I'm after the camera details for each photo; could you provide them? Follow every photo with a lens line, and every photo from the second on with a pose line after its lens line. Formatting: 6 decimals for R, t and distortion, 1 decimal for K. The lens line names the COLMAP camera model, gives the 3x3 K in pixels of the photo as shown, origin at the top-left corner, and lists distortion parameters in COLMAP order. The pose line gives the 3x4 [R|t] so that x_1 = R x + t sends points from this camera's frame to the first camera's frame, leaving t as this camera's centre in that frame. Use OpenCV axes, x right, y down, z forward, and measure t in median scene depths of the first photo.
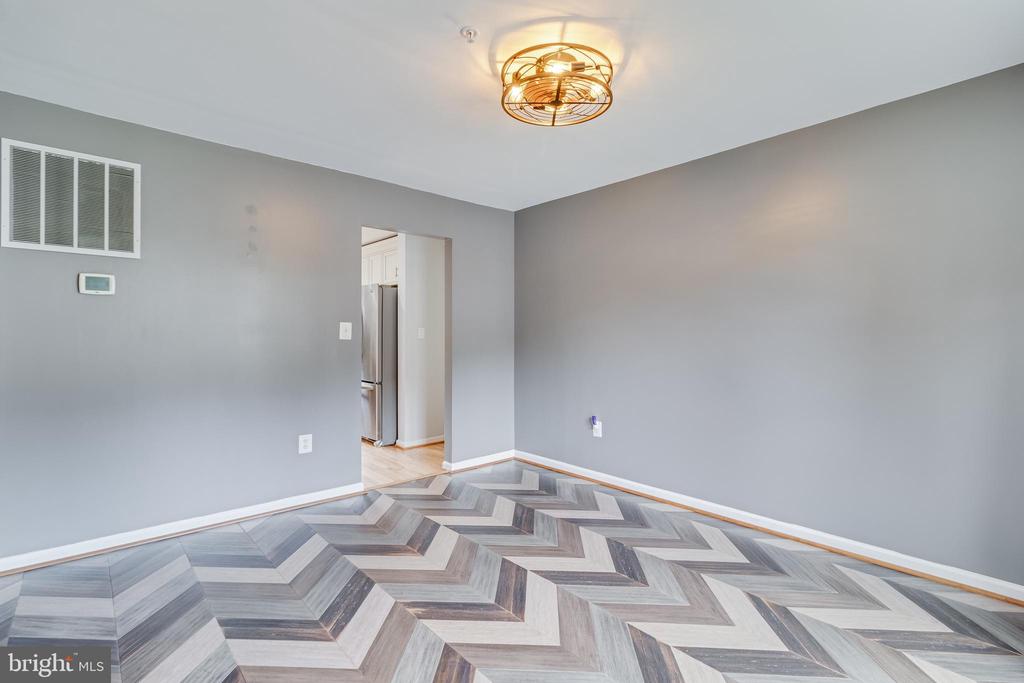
lens RADIAL K [[474.5, 0, 520.0], [0, 474.5, 334.0], [0, 0, 1]] dist [0.003247, -0.000169]
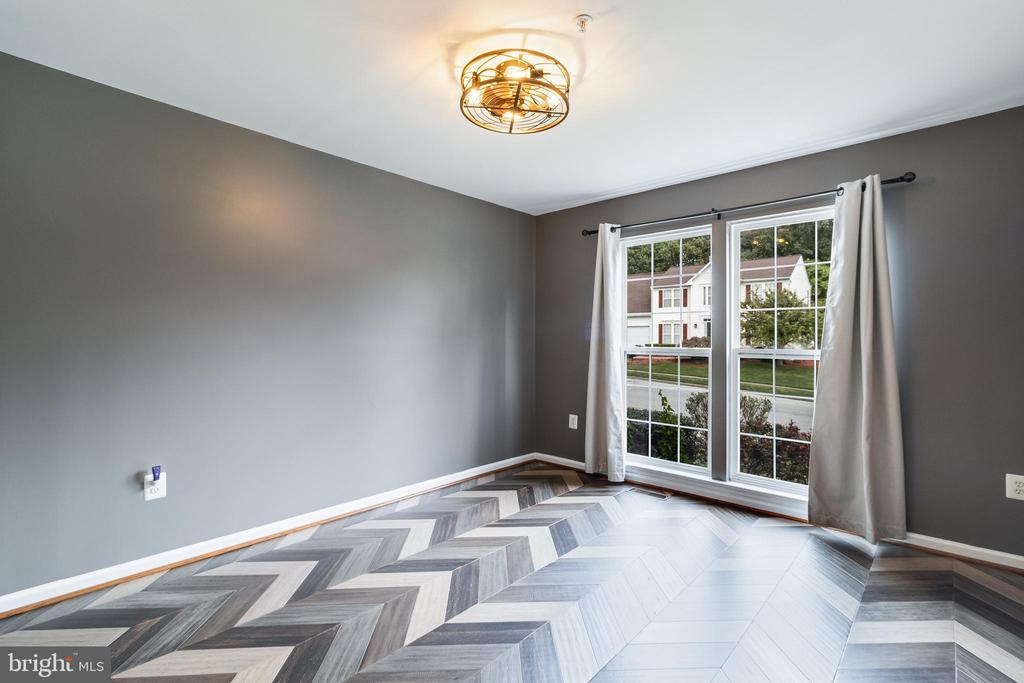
lens RADIAL K [[474.5, 0, 495.1], [0, 474.5, 339.6], [0, 0, 1]] dist [0.003247, -0.000169]
pose [[-0.046605, 0.000718, 0.998913, -0.760778], [0.015126, 0.999886, -0.000013, 0.019740], [-0.998799, 0.015109, -0.046611, 0.911513]]
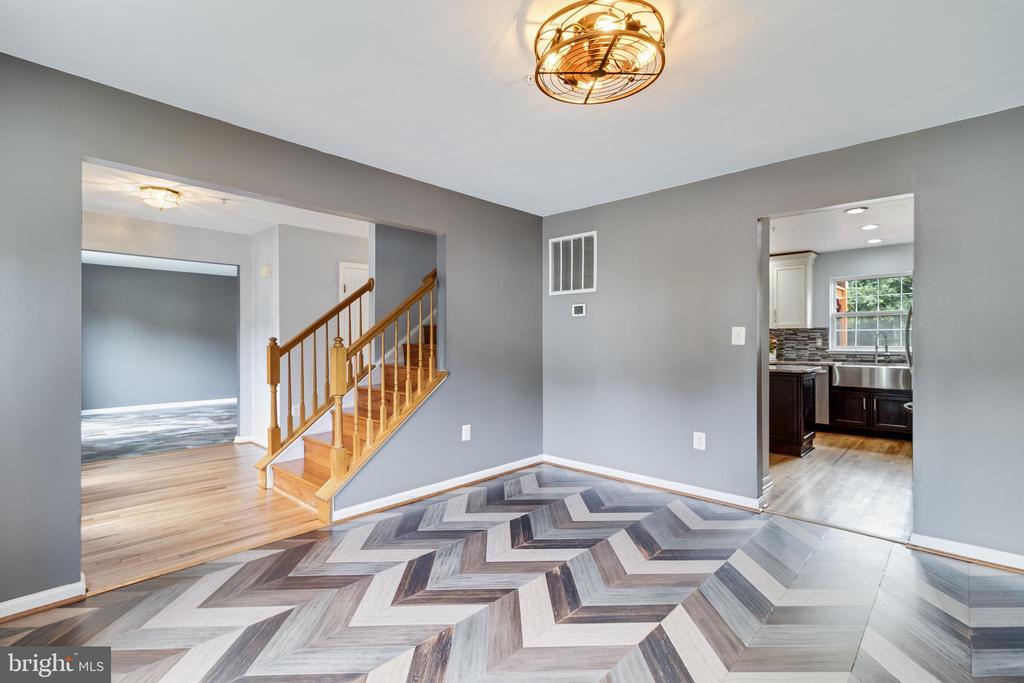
lens RADIAL K [[474.5, 0, 509.6], [0, 474.5, 343.6], [0, 0, 1]] dist [0.003247, -0.000169]
pose [[0.081766, 0.003786, -0.996644, 0.792245], [0.006010, 0.999973, 0.004292, 0.003321], [0.996633, -0.006341, 0.081741, 0.648727]]
